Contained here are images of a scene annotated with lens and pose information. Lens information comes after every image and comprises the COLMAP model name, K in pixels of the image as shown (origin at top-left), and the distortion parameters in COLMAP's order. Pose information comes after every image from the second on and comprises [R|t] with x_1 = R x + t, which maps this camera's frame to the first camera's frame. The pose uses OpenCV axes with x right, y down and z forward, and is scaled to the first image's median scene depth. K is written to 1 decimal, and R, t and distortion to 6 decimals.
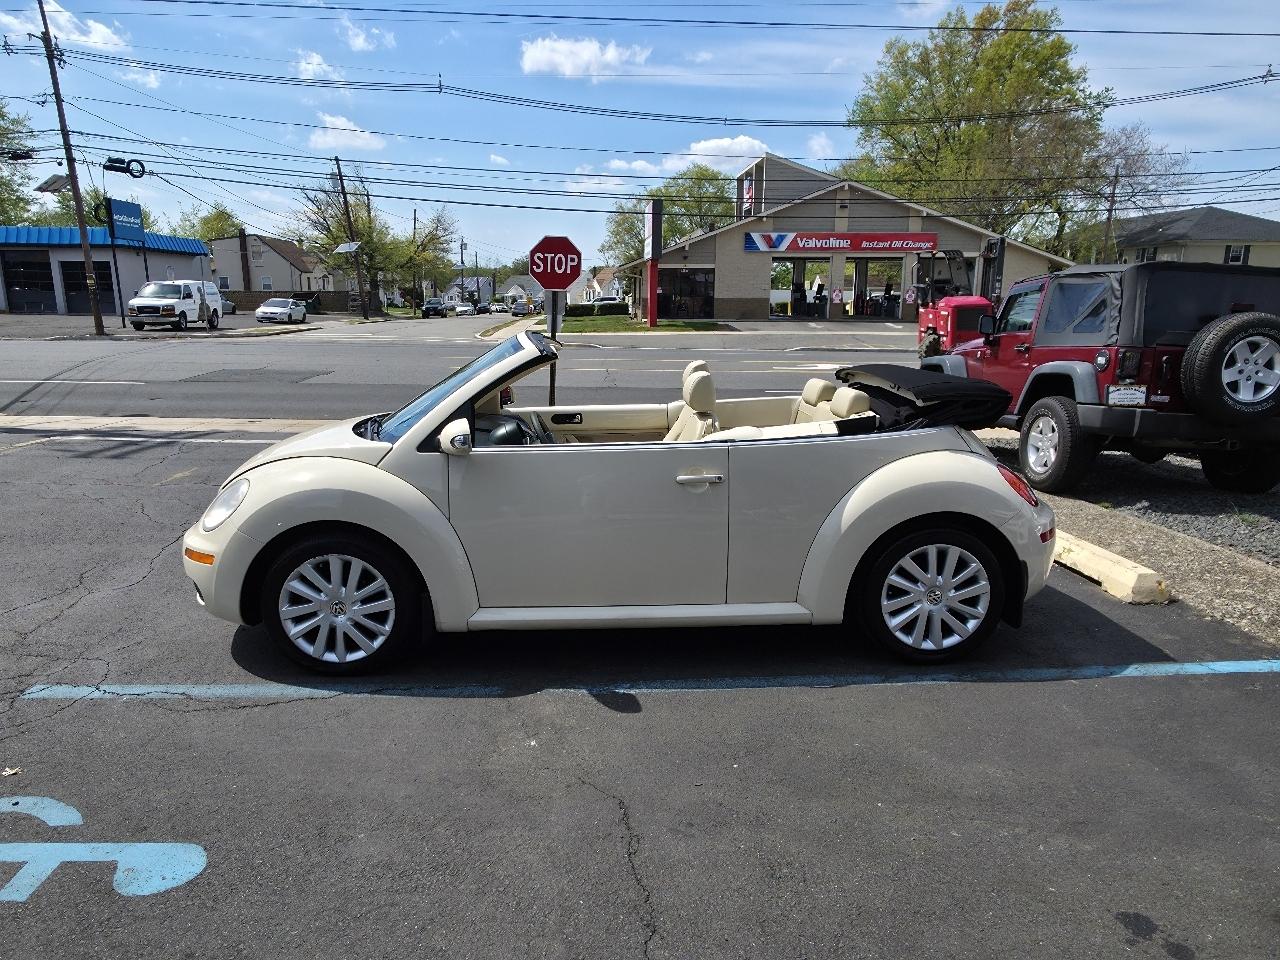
lens RADIAL K [[872.1, 0, 620.8], [0, 872.1, 506.3], [0, 0, 1]] dist [0.018489, -0.014205]
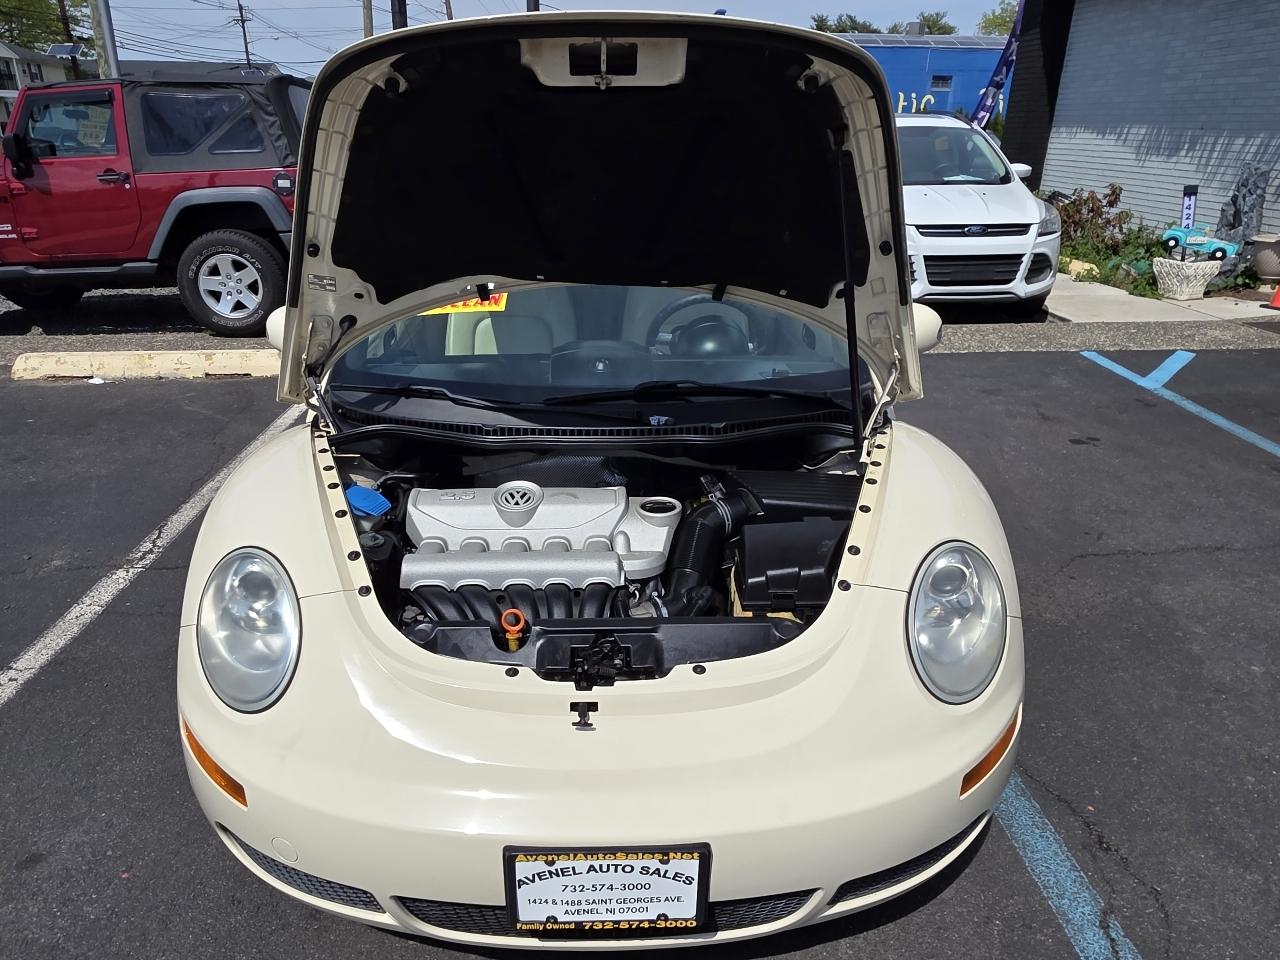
lens RADIAL K [[877.0, 0, 618.9], [0, 877.0, 493.2], [0, 0, 1]] dist [0.014345, -0.010321]
pose [[0.023528, -0.387649, 0.921507, -0.085185], [0.216685, 0.901827, 0.373838, -0.026285], [-0.975958, 0.190881, 0.105217, 0.112920]]
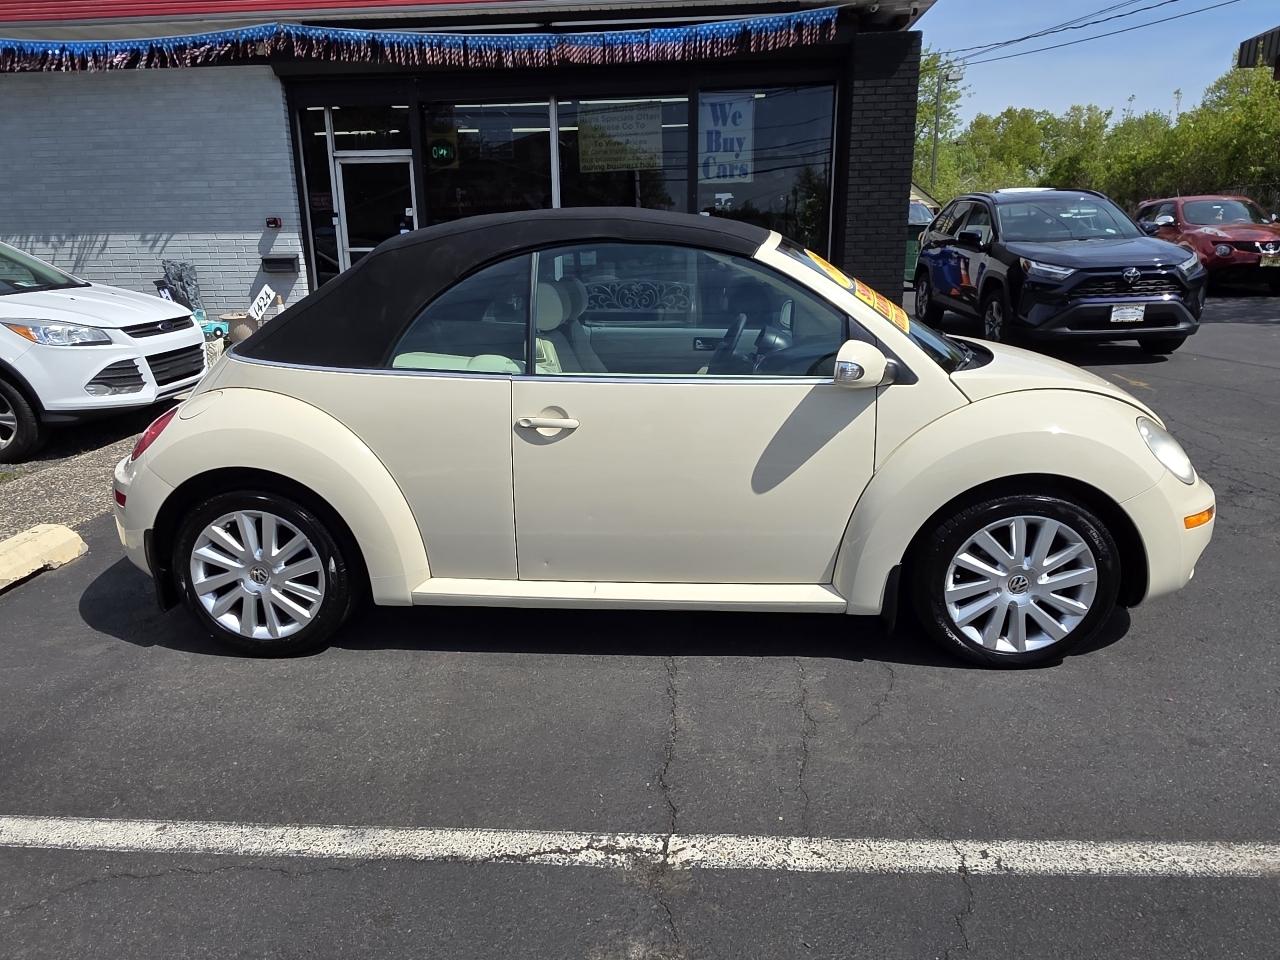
lens RADIAL K [[874.4, 0, 619.1], [0, 874.4, 496.8], [0, 0, 1]] dist [0.019758, -0.014417]
pose [[-0.992962, -0.017877, 0.117080, -0.008478], [0.041684, 0.872545, 0.486752, -0.044510], [-0.110860, 0.488206, -0.865659, 0.212300]]
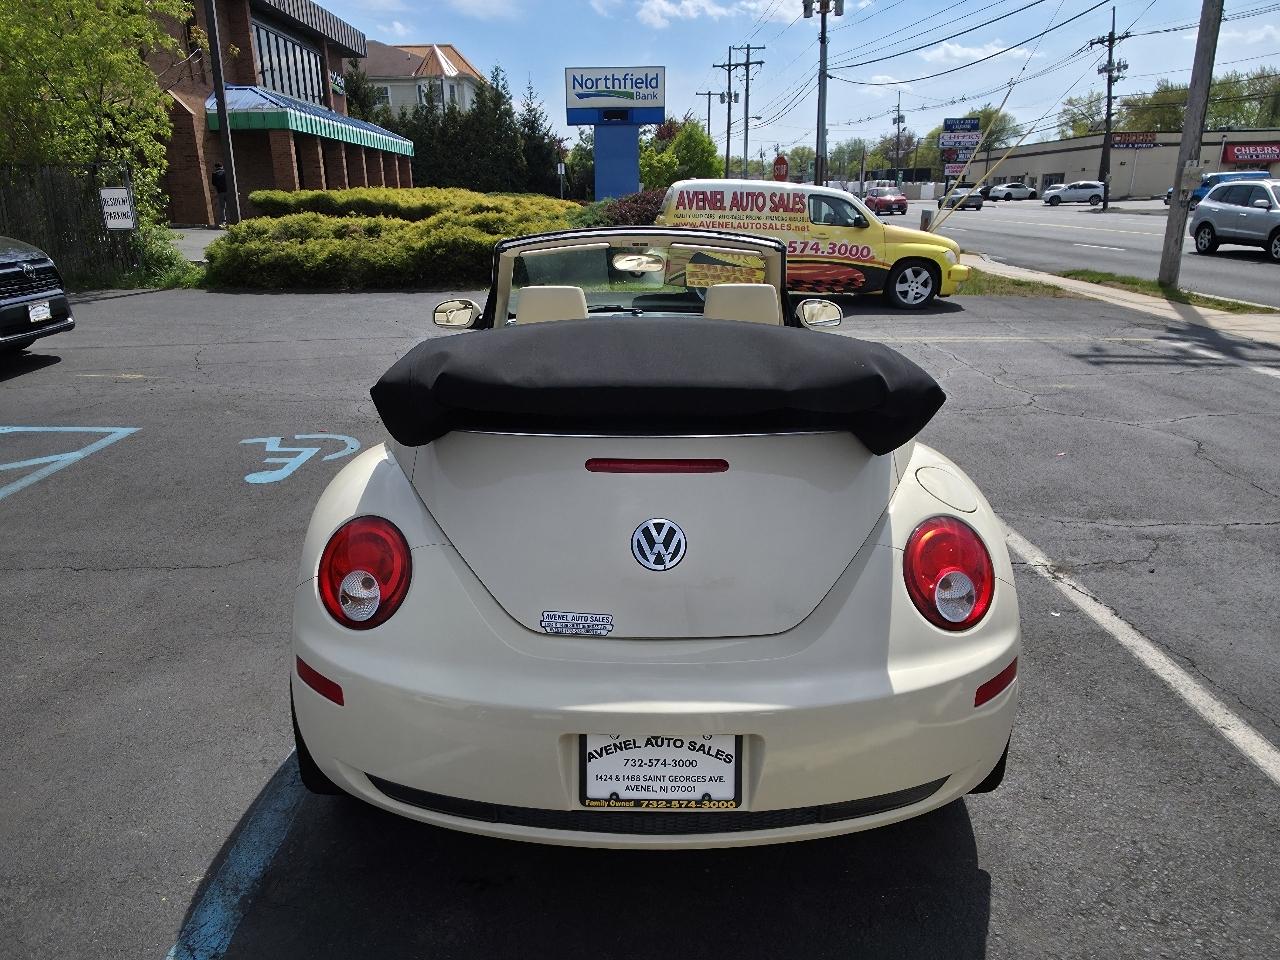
lens RADIAL K [[872.1, 0, 620.8], [0, 872.1, 506.3], [0, 0, 1]] dist [0.018489, -0.014205]
pose [[-0.050134, 0.326194, -0.943973, 0.095381], [-0.217290, 0.918959, 0.329090, -0.026529], [0.974819, 0.221614, 0.024808, 0.119291]]
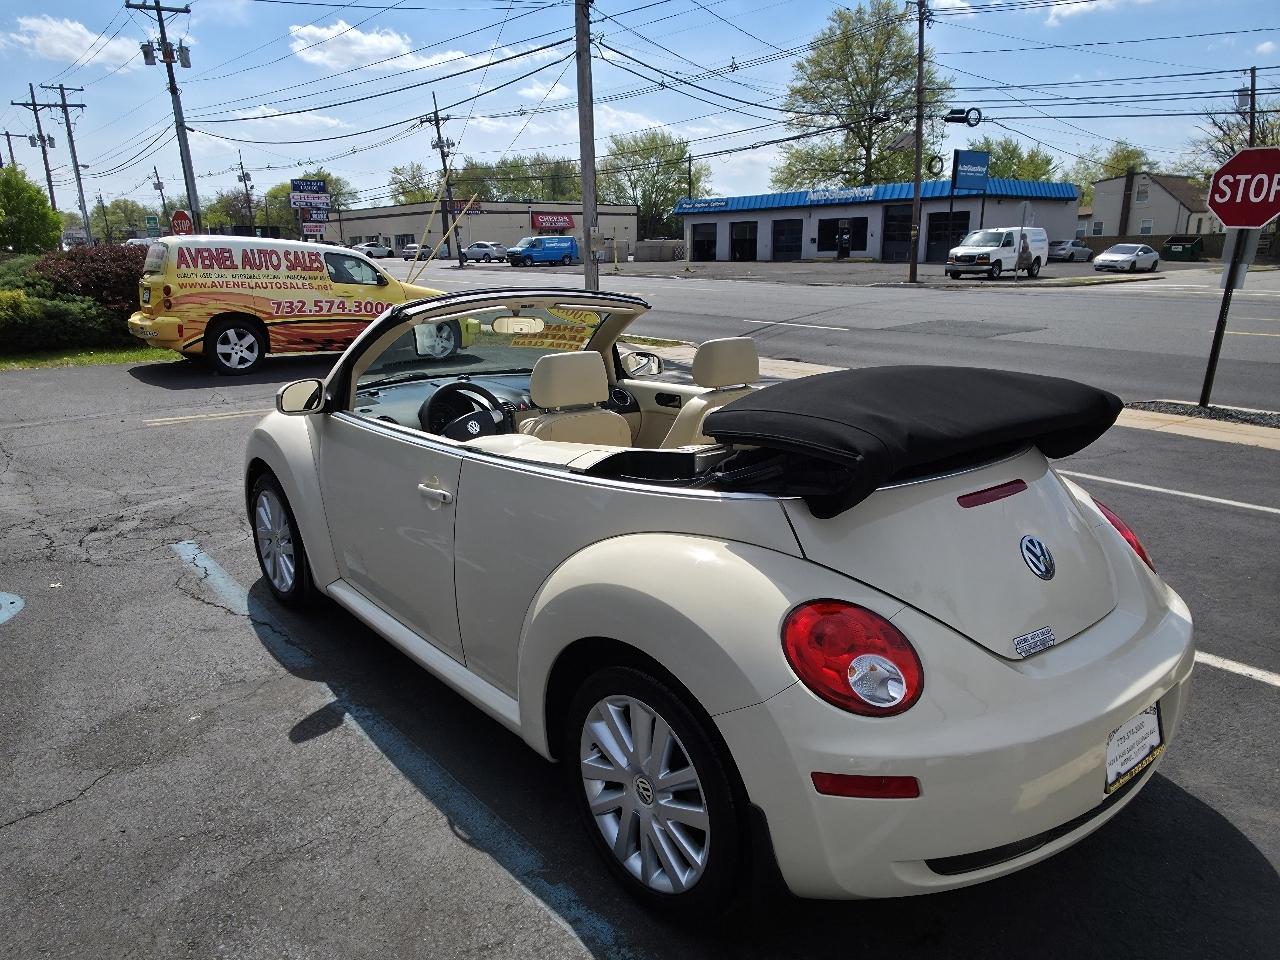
lens RADIAL K [[872.1, 0, 620.8], [0, 872.1, 506.3], [0, 0, 1]] dist [0.018489, -0.014205]
pose [[0.593950, 0.216338, -0.774868, 0.076416], [-0.172300, 0.975024, 0.140149, -0.015182], [0.785834, 0.050268, 0.616391, 0.066113]]
